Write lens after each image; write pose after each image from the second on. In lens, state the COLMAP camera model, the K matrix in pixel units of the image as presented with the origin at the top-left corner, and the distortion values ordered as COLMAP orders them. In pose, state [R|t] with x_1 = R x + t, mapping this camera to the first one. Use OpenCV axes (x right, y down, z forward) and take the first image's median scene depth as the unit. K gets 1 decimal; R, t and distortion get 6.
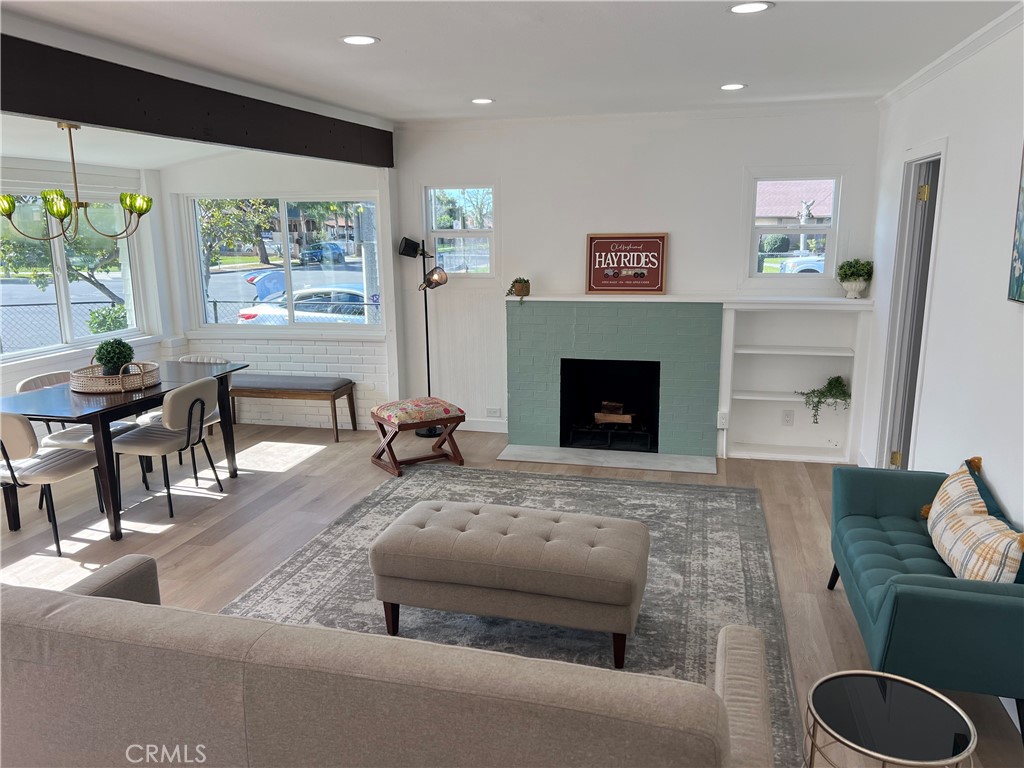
lens RADIAL K [[764.2, 0, 519.0], [0, 764.2, 384.7], [0, 0, 1]] dist [0.063390, -0.070115]
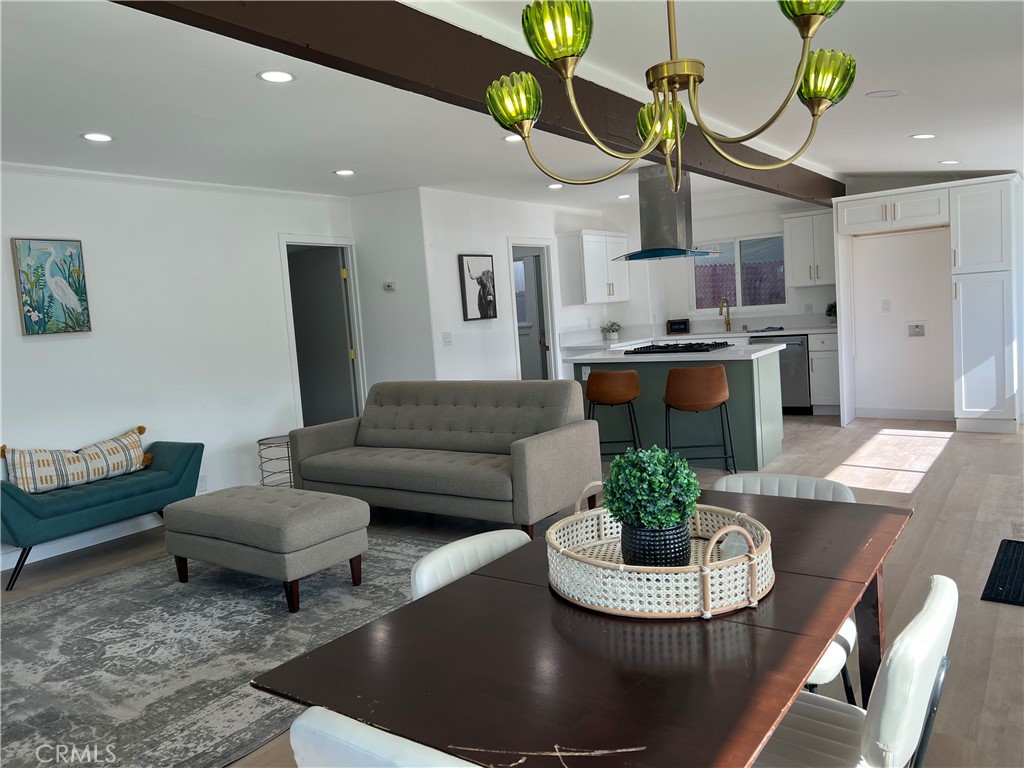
lens RADIAL K [[764.2, 0, 519.6], [0, 764.2, 379.6], [0, 0, 1]] dist [0.063390, -0.070115]
pose [[-0.932146, 0.038477, 0.360032, -0.502141], [0.146600, 0.949298, 0.278105, -0.168986], [-0.331077, 0.312015, -0.890525, 1.114251]]
